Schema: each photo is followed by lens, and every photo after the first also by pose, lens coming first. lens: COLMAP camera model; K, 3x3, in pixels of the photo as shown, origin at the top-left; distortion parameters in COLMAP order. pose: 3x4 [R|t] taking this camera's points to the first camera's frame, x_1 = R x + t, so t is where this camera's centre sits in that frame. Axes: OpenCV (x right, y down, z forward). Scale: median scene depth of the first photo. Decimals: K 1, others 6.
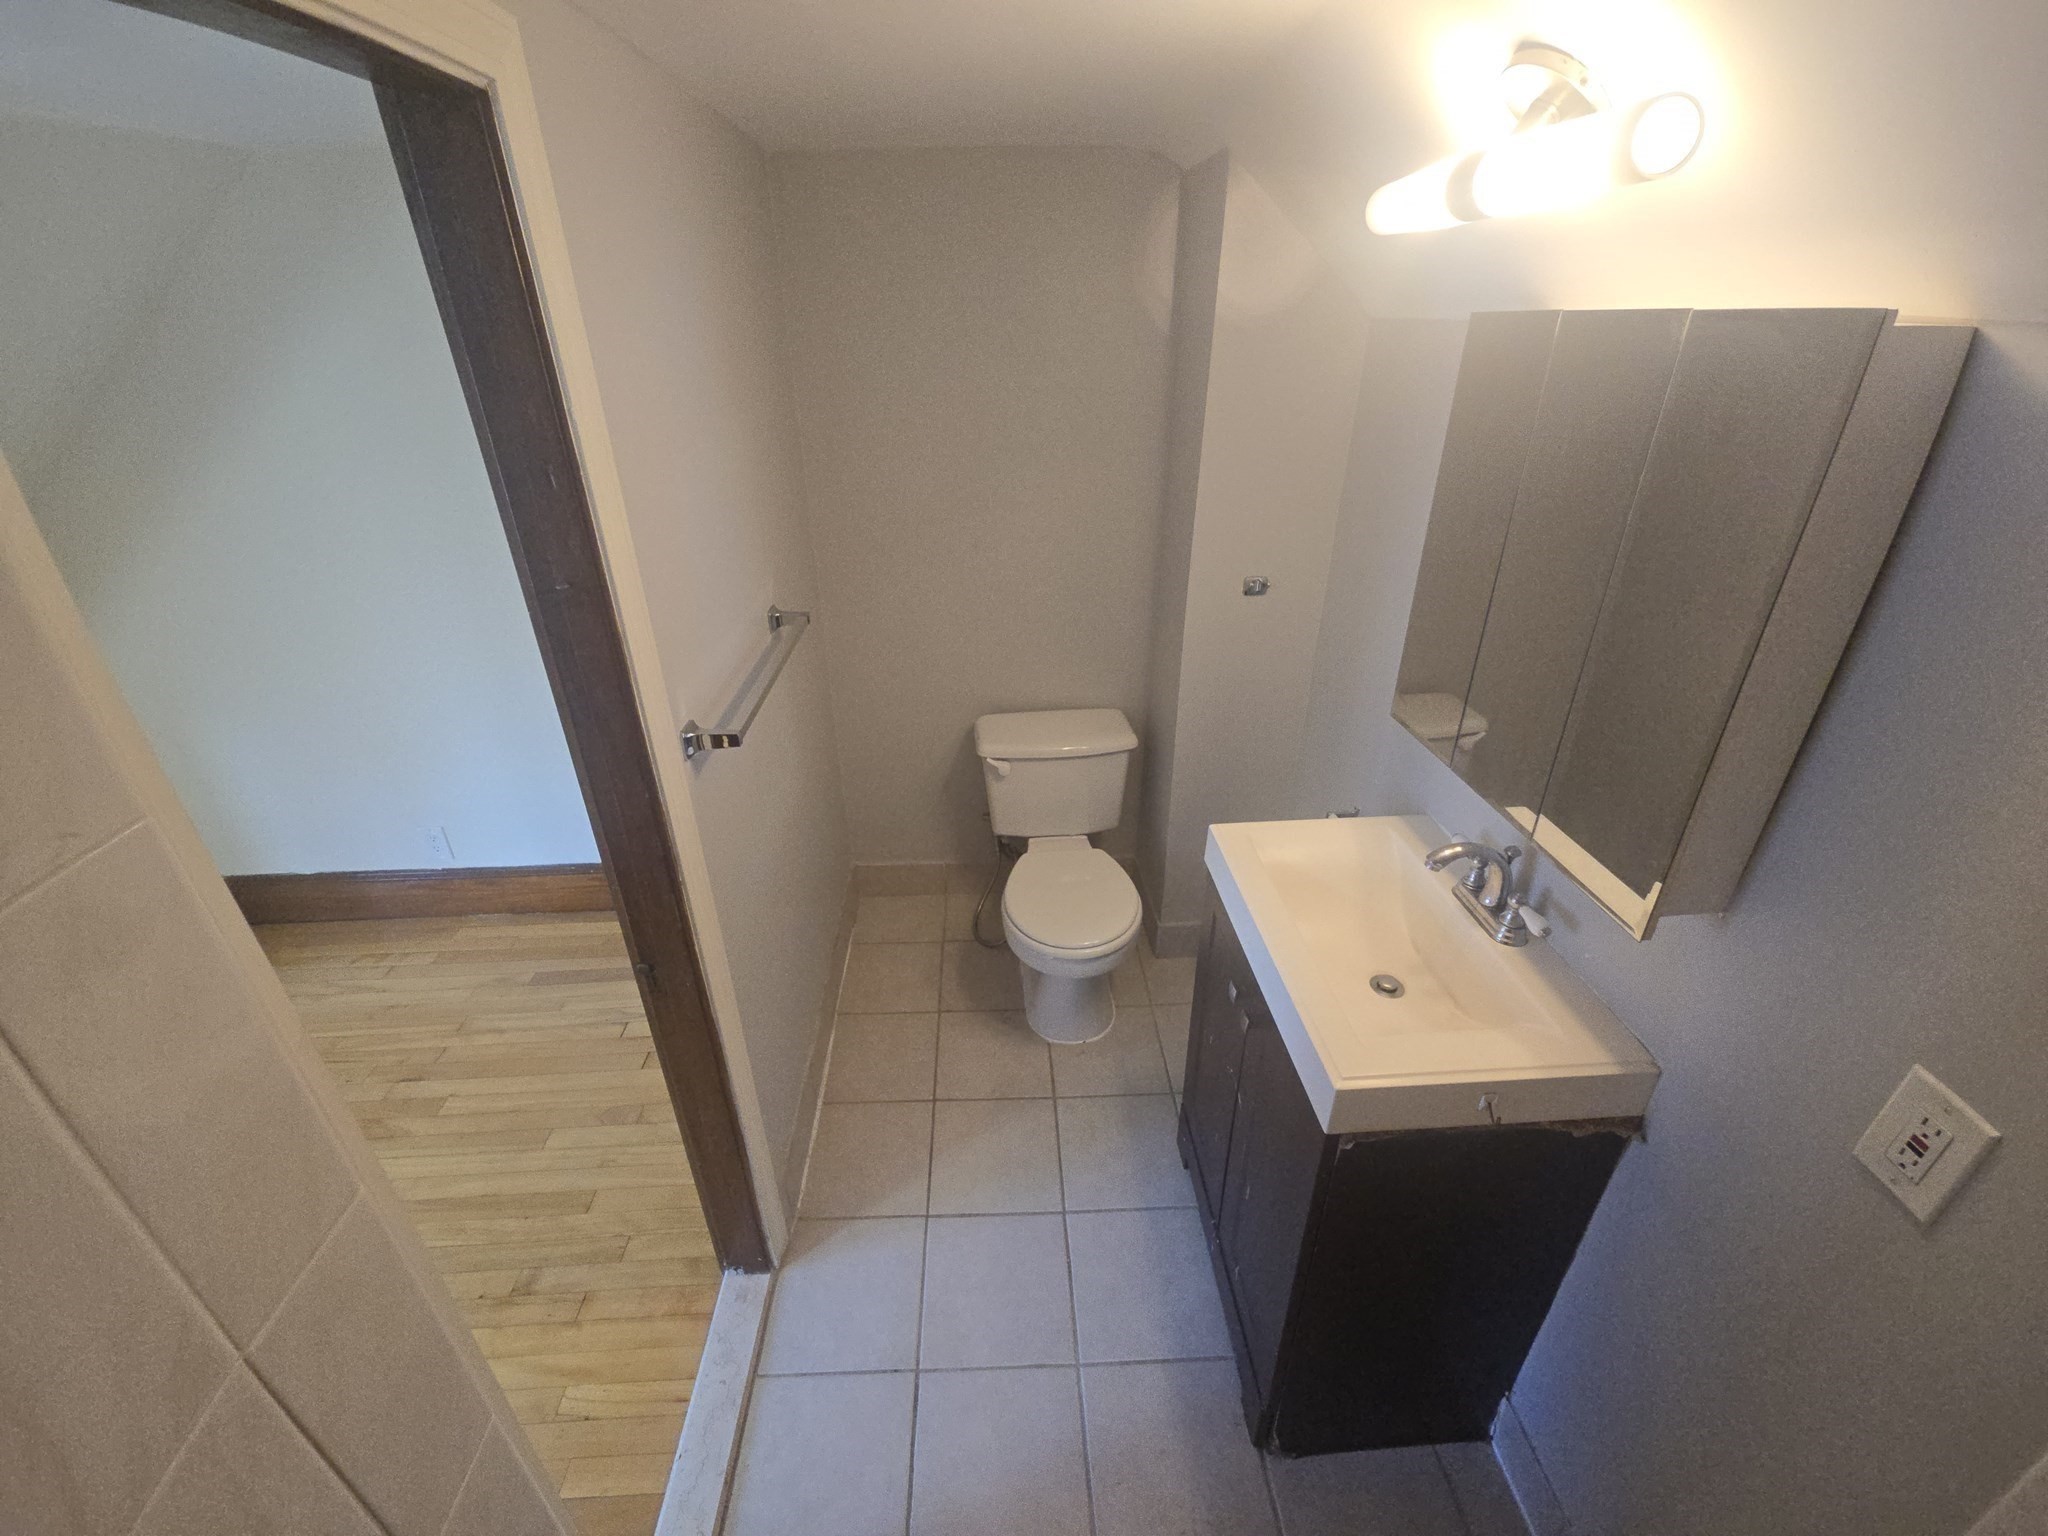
lens RADIAL K [[839.4, 0, 1017.3], [0, 839.4, 758.9], [0, 0, 1]] dist [0.000006, -0.000398]
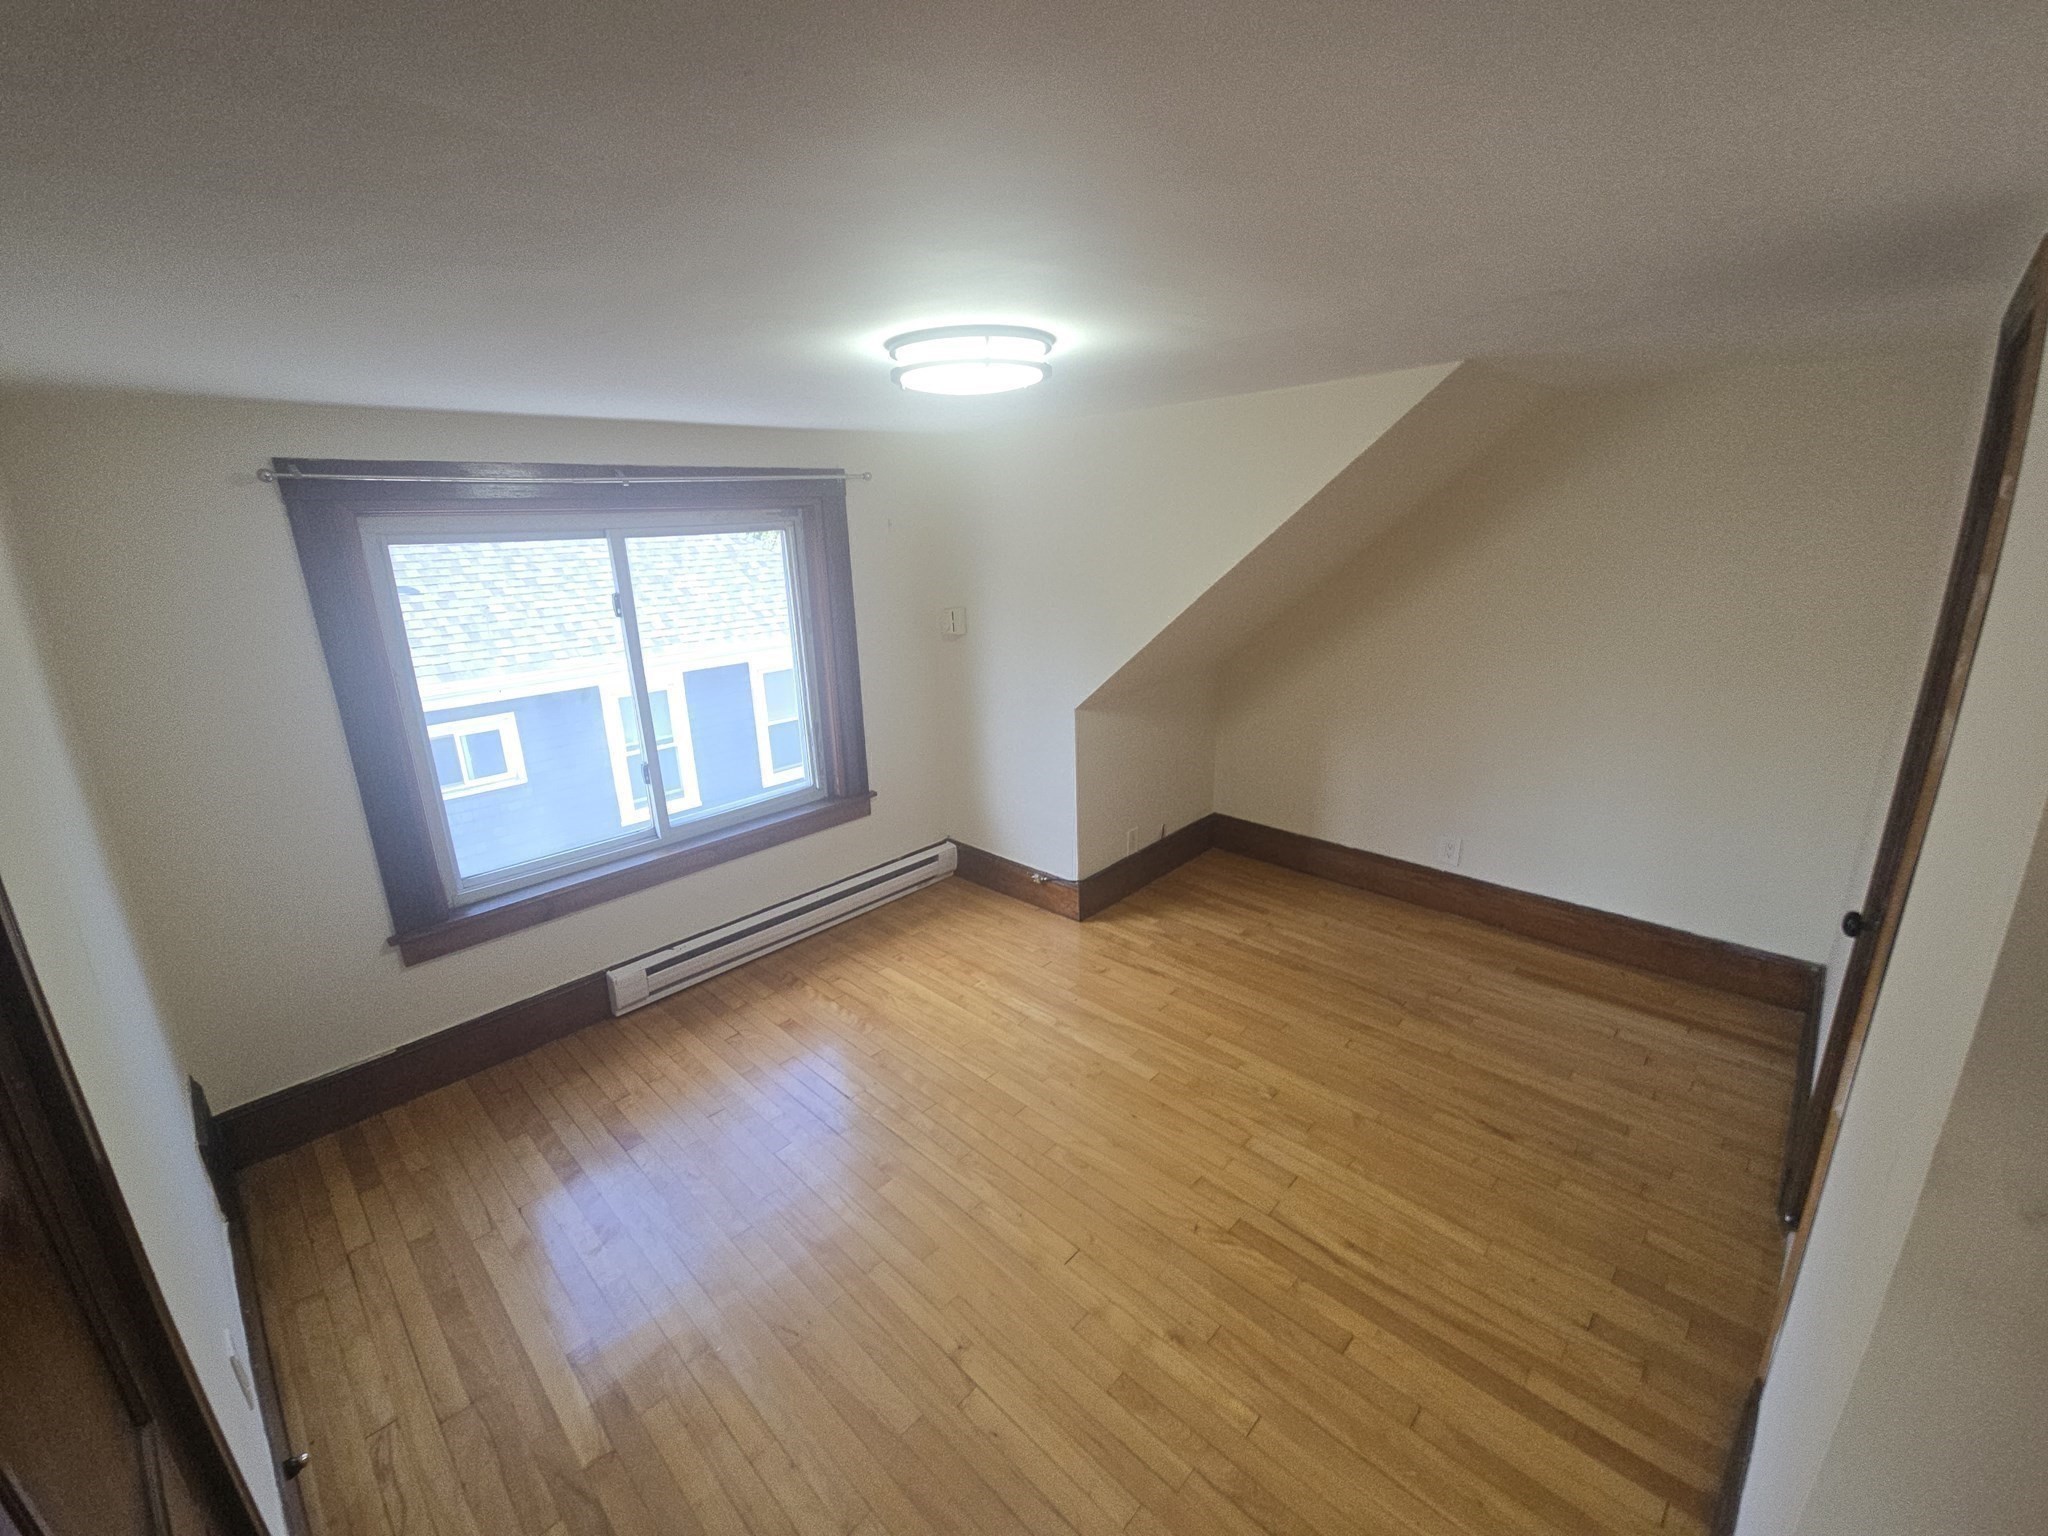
lens RADIAL K [[839.4, 0, 1017.3], [0, 839.4, 758.9], [0, 0, 1]] dist [0.000006, -0.000398]
pose [[0.686693, 0.198032, -0.699454, -0.288461], [-0.317335, 0.947323, -0.043335, 0.271493], [0.654027, 0.251719, 0.713362, -0.520415]]
